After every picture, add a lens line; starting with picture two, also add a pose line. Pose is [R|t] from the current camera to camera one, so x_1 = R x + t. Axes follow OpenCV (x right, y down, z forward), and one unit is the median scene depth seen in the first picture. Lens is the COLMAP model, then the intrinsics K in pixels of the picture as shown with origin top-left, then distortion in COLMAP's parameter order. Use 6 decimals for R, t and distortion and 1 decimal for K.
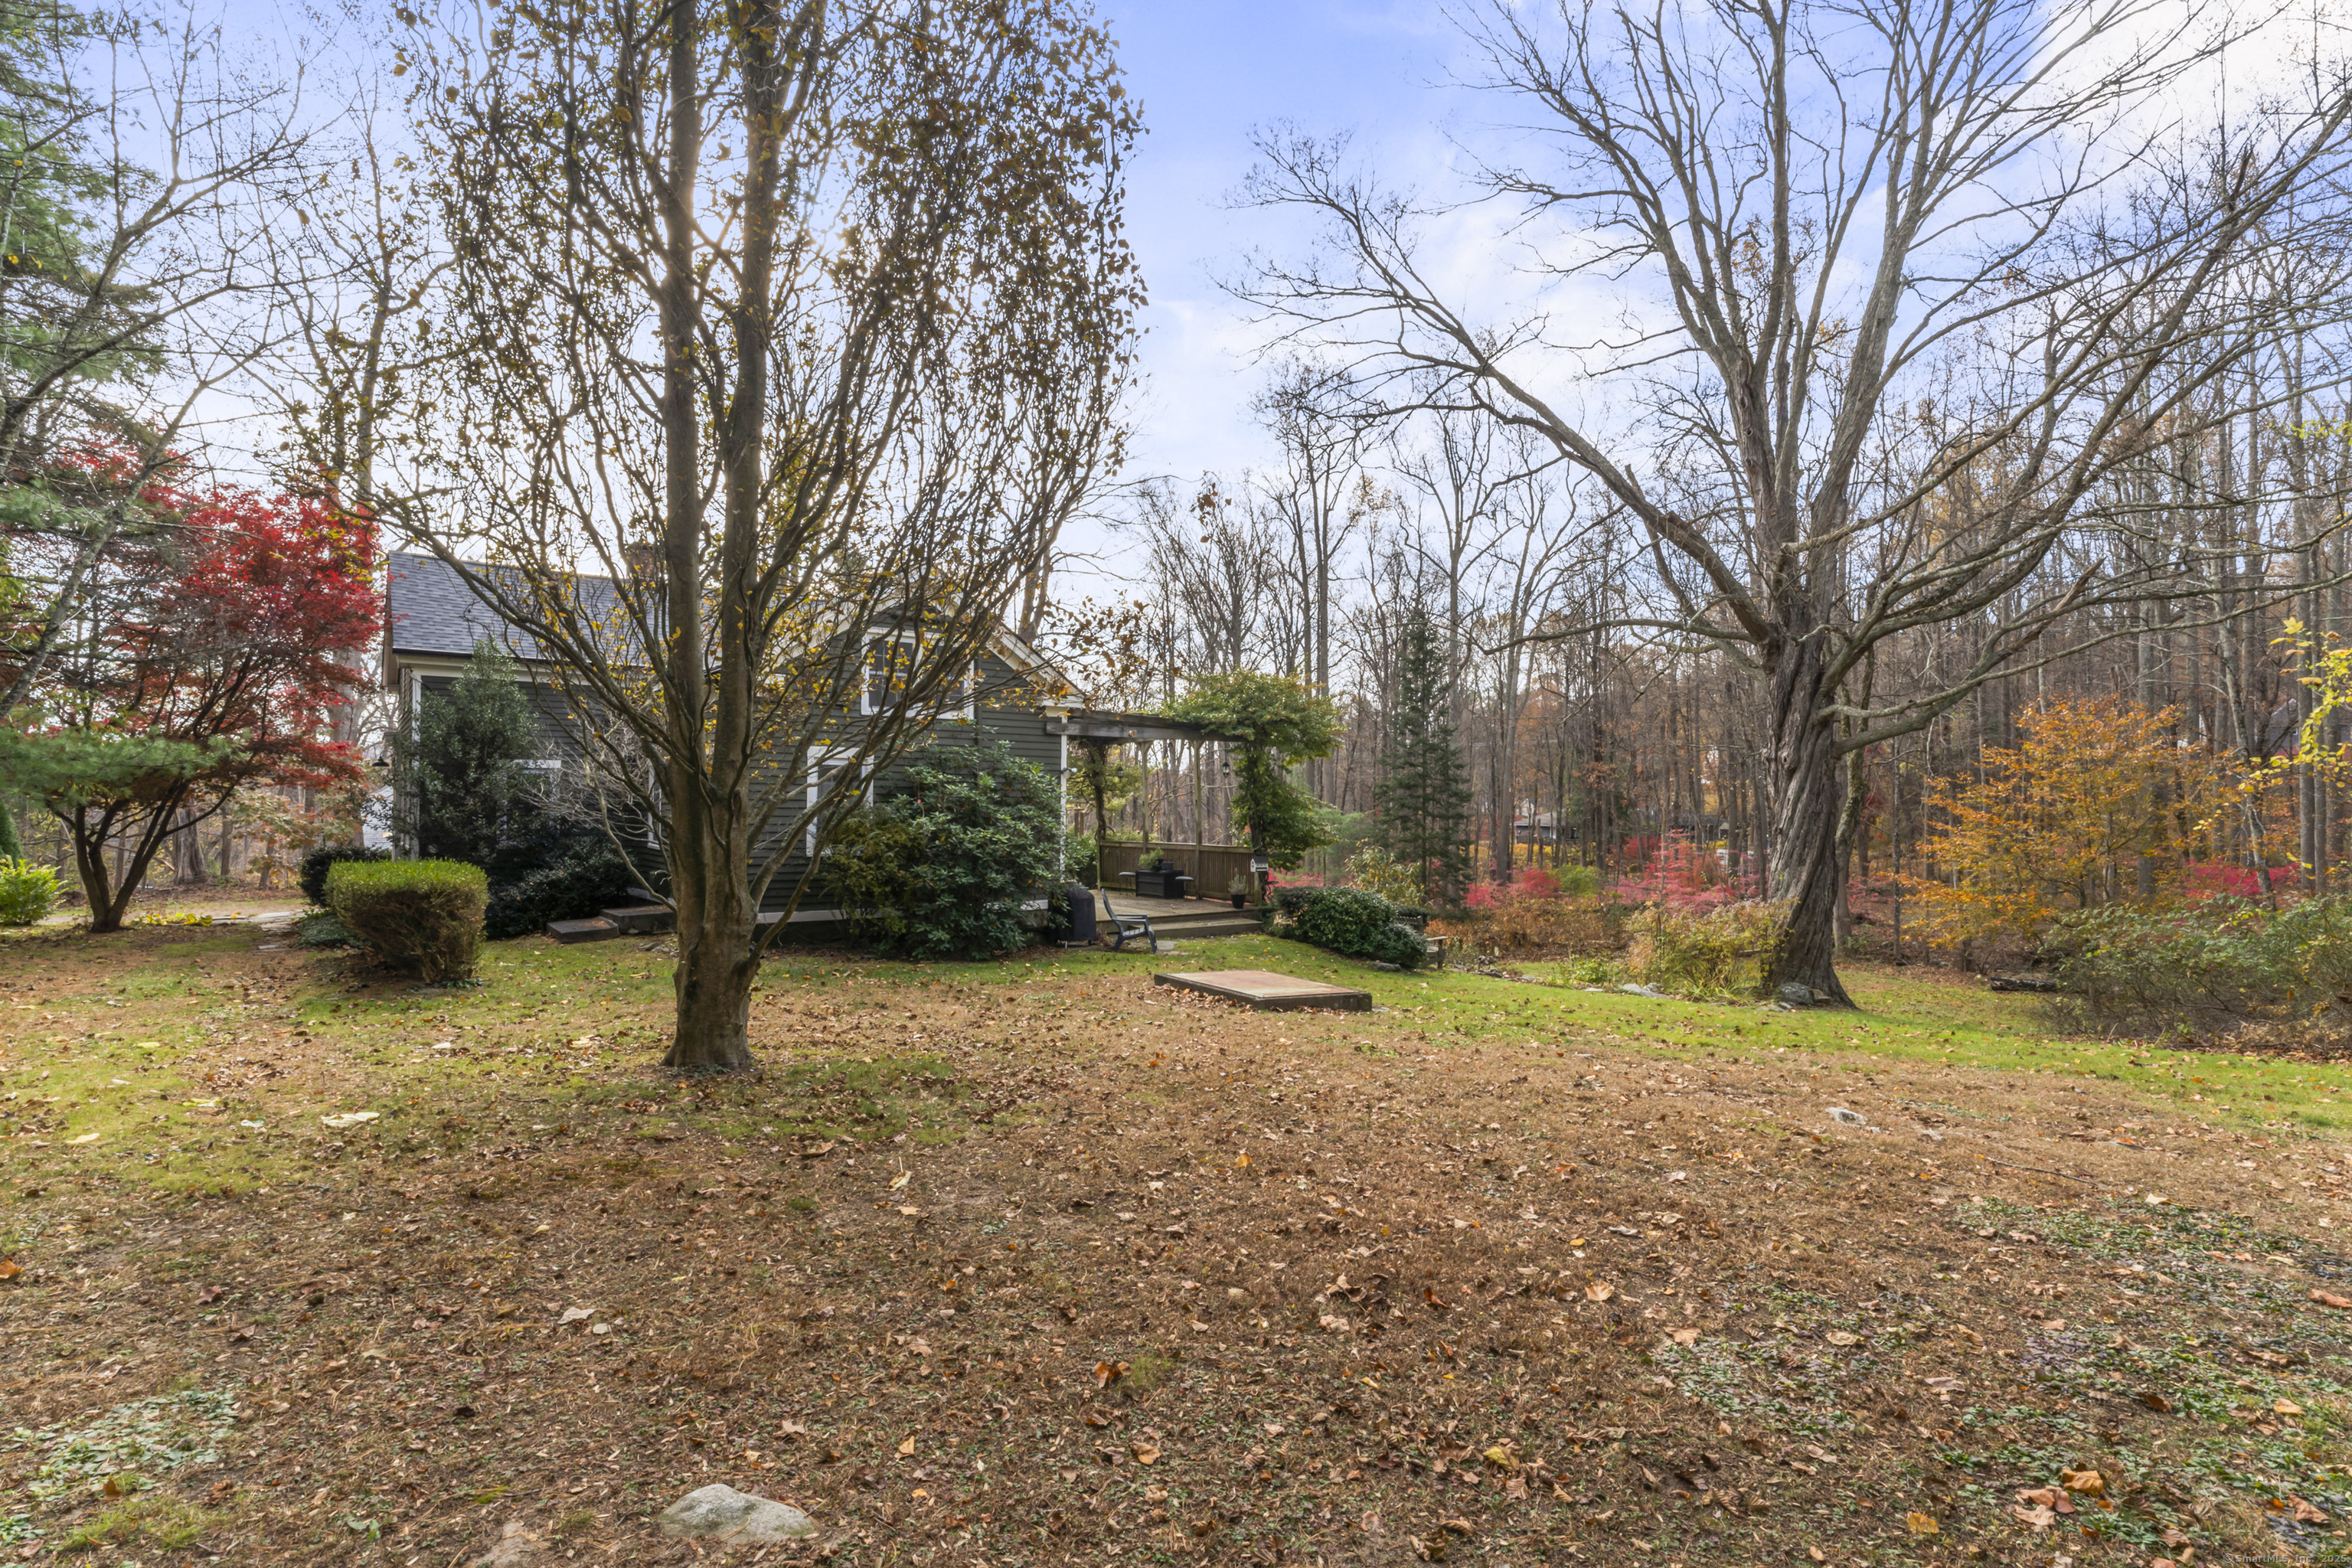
lens RADIAL K [[1132.3, 0, 1176.0], [0, 1132.3, 784.0], [0, 0, 1]] dist [-0.002281, -0.000496]
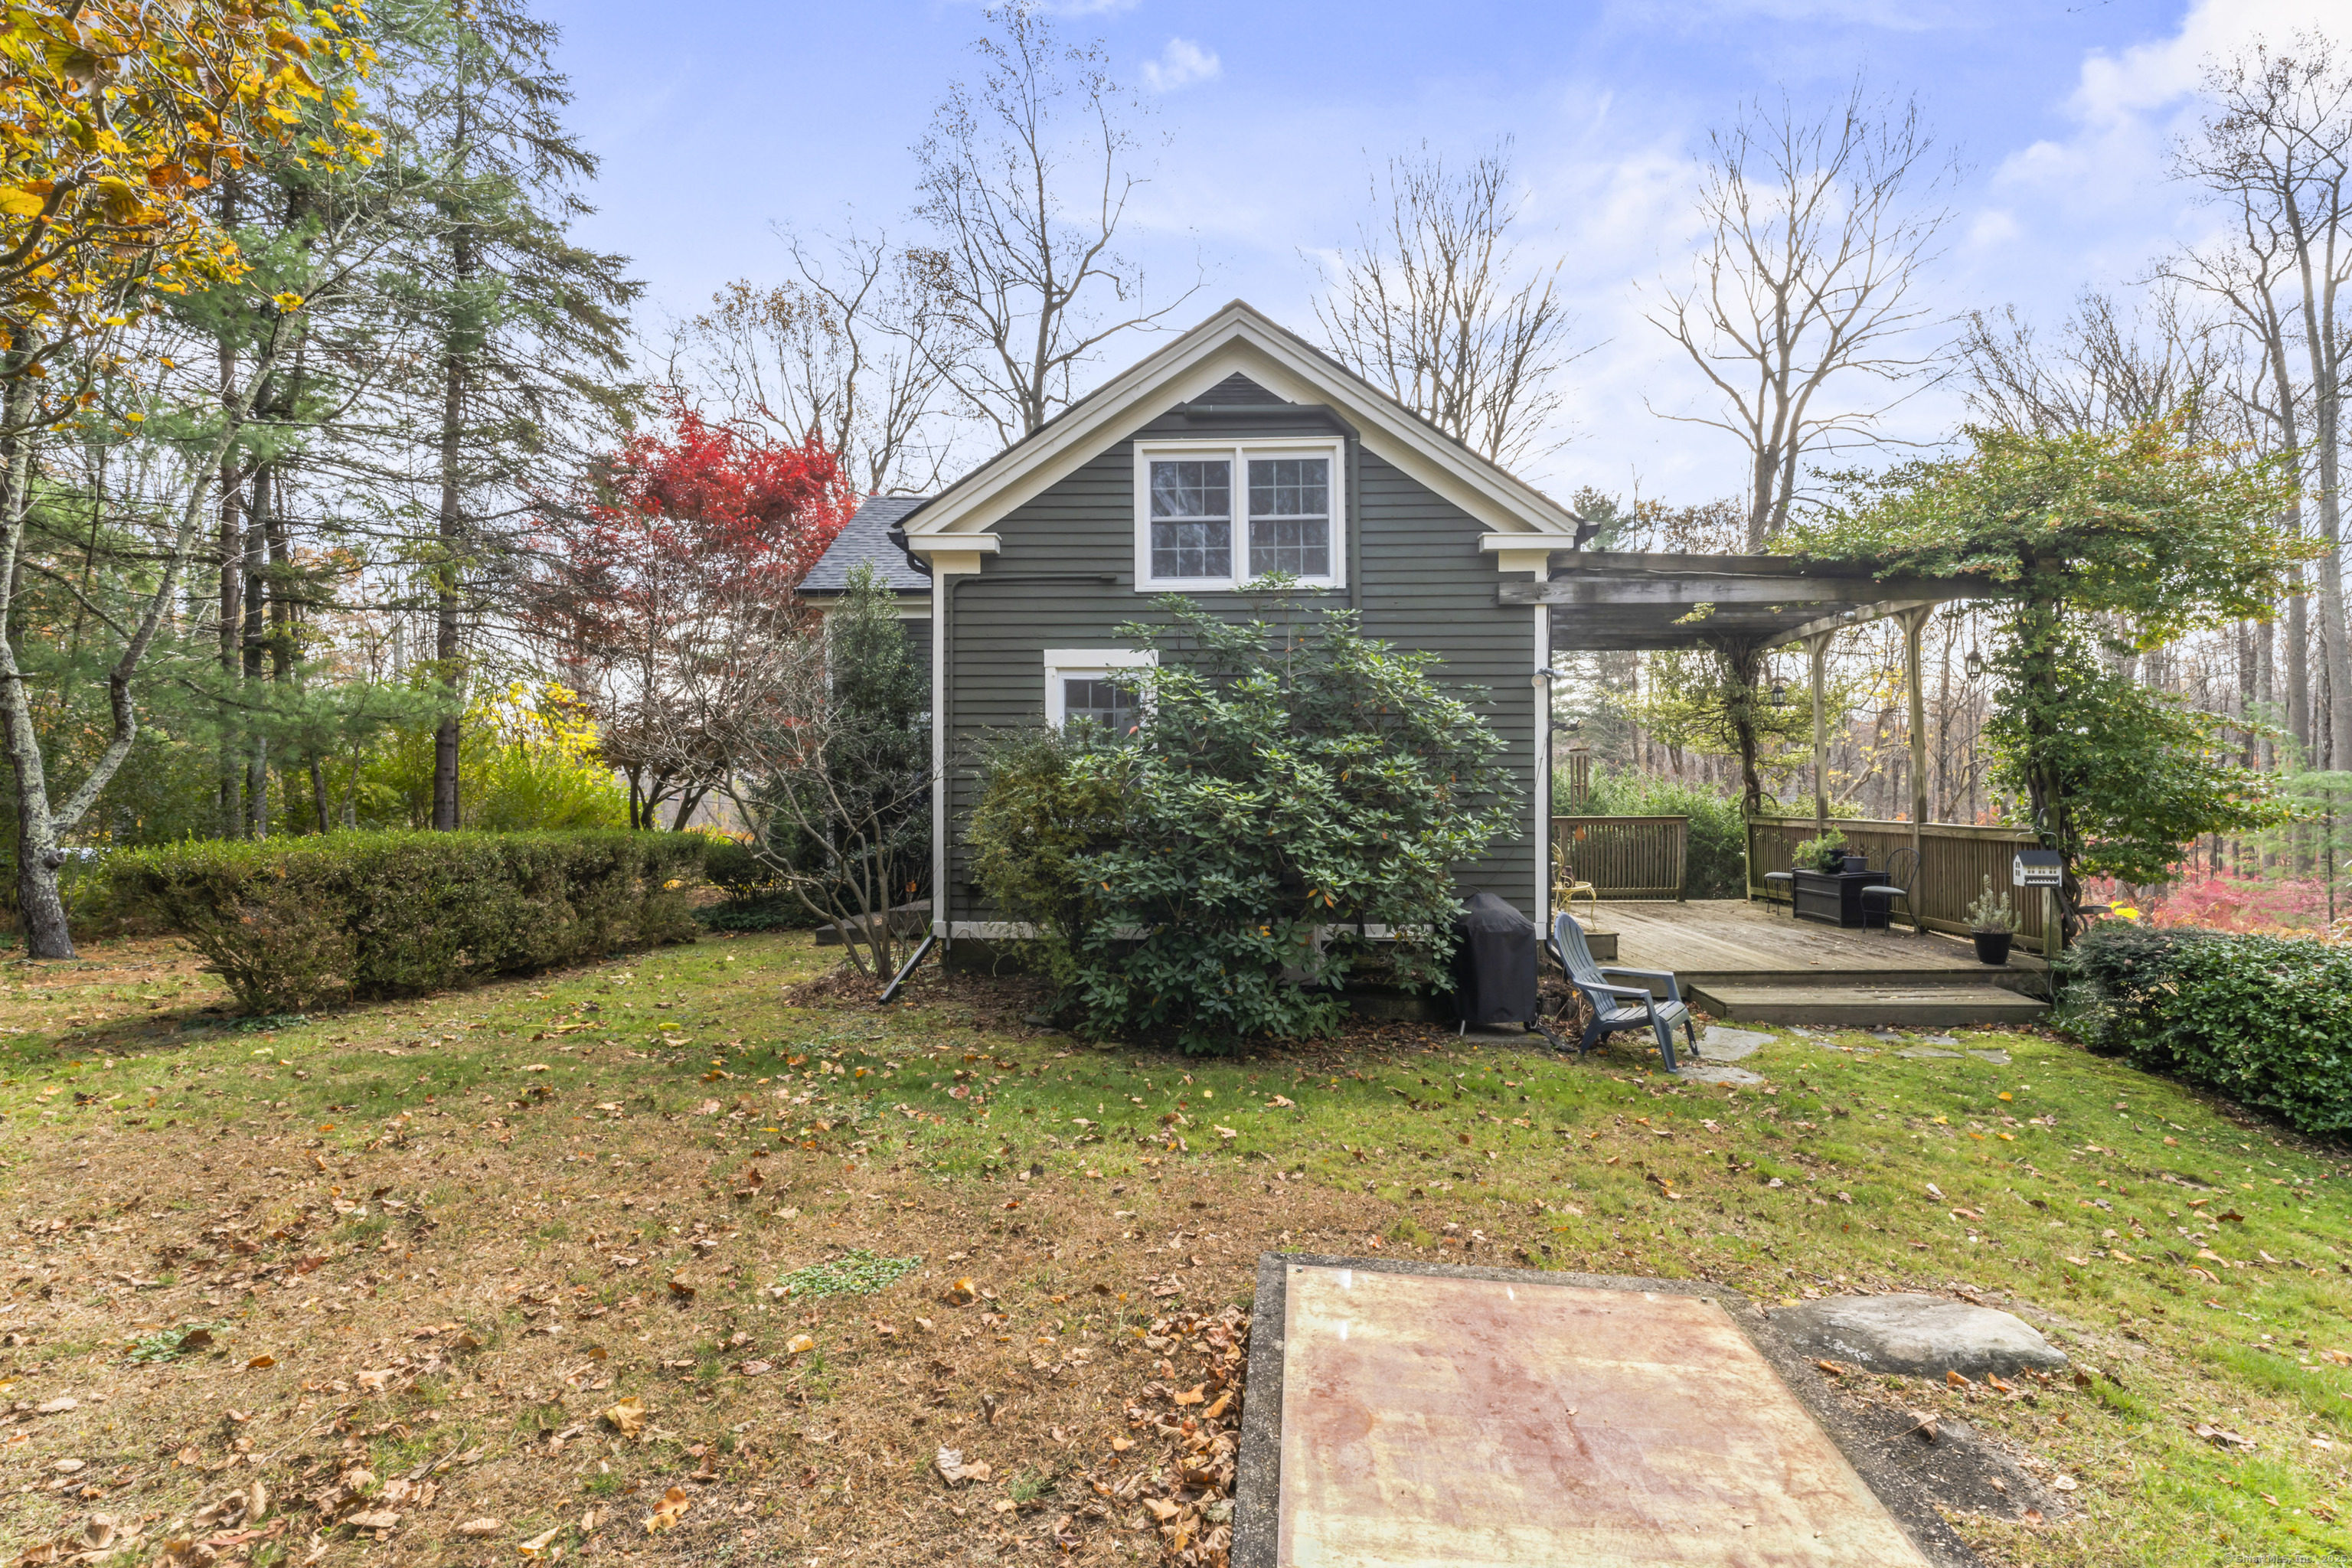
lens RADIAL K [[1132.3, 0, 1176.0], [0, 1132.3, 784.0], [0, 0, 1]] dist [-0.002281, -0.000496]
pose [[0.778787, -0.011291, -0.627186, 0.081001], [0.019795, 0.999782, 0.006581, 0.026948], [0.626976, -0.017540, 0.778841, 0.420540]]
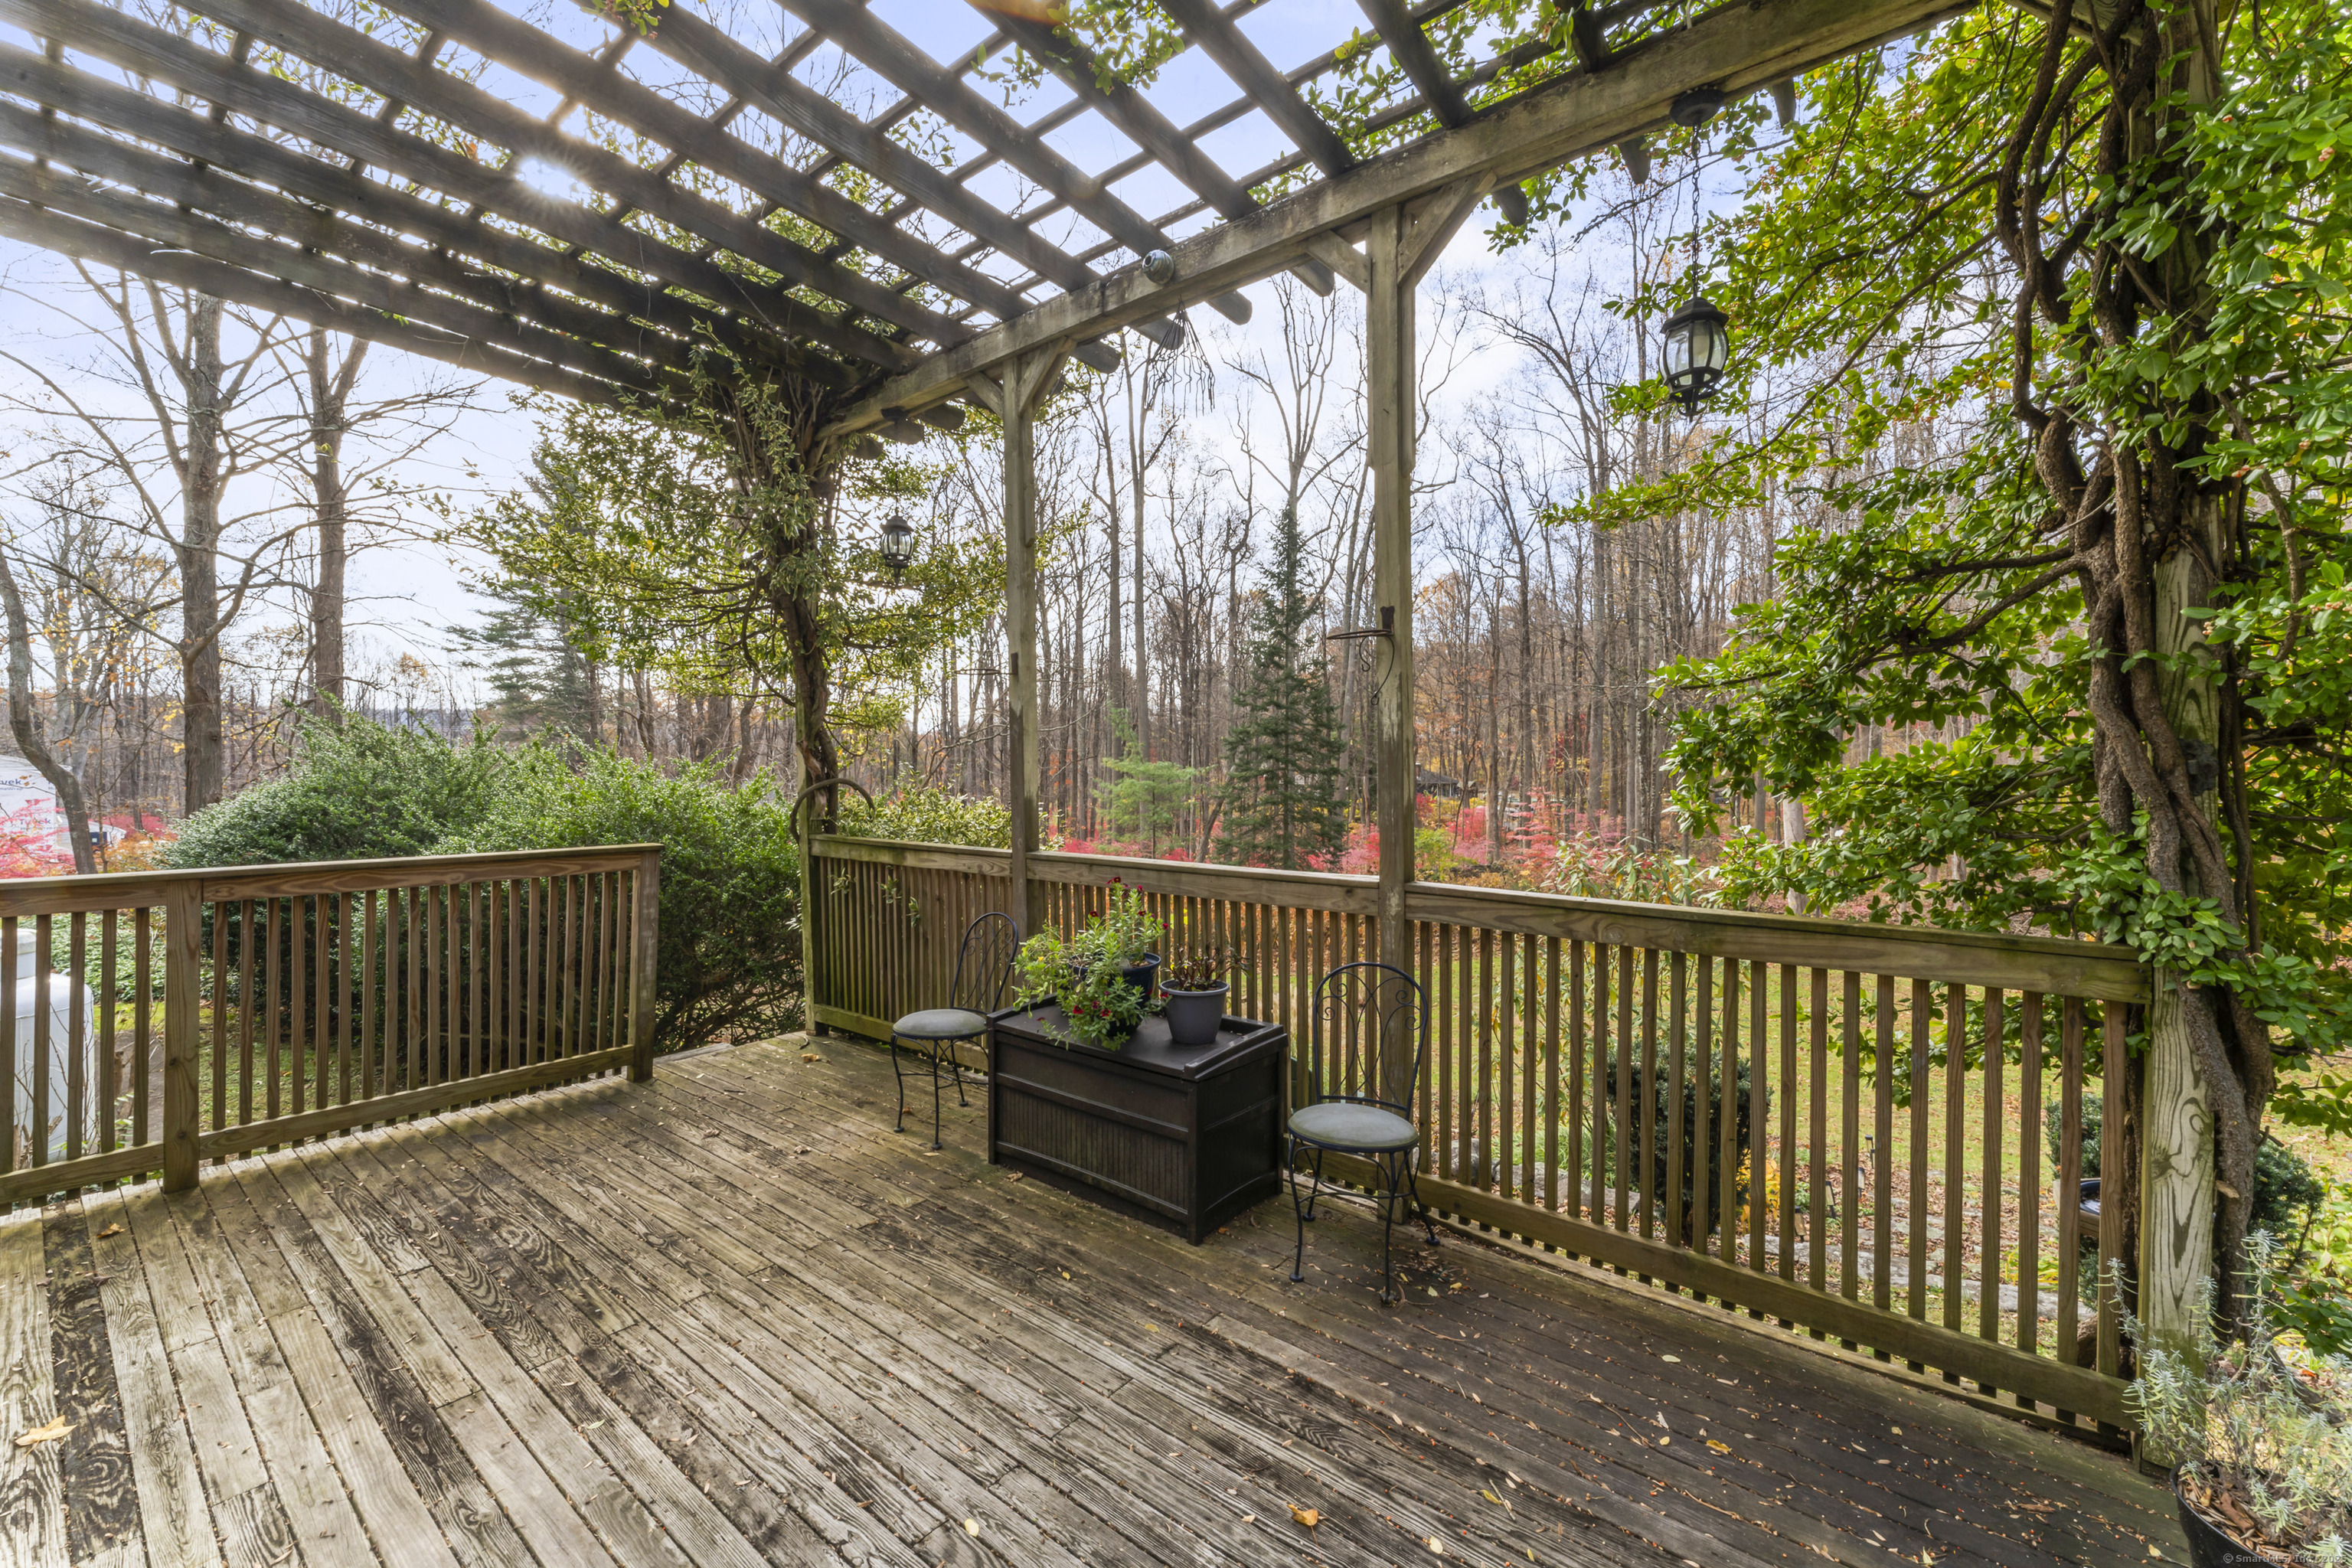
lens RADIAL K [[936.5, 0, 1176.0], [0, 936.5, 784.0], [0, 0, 1]] dist [0.001417, 0.000160]
pose [[0.968637, -0.000507, 0.248479, -0.048185], [-0.007884, 0.999432, 0.032772, 0.036066], [-0.248354, -0.033703, 0.968083, 0.920224]]
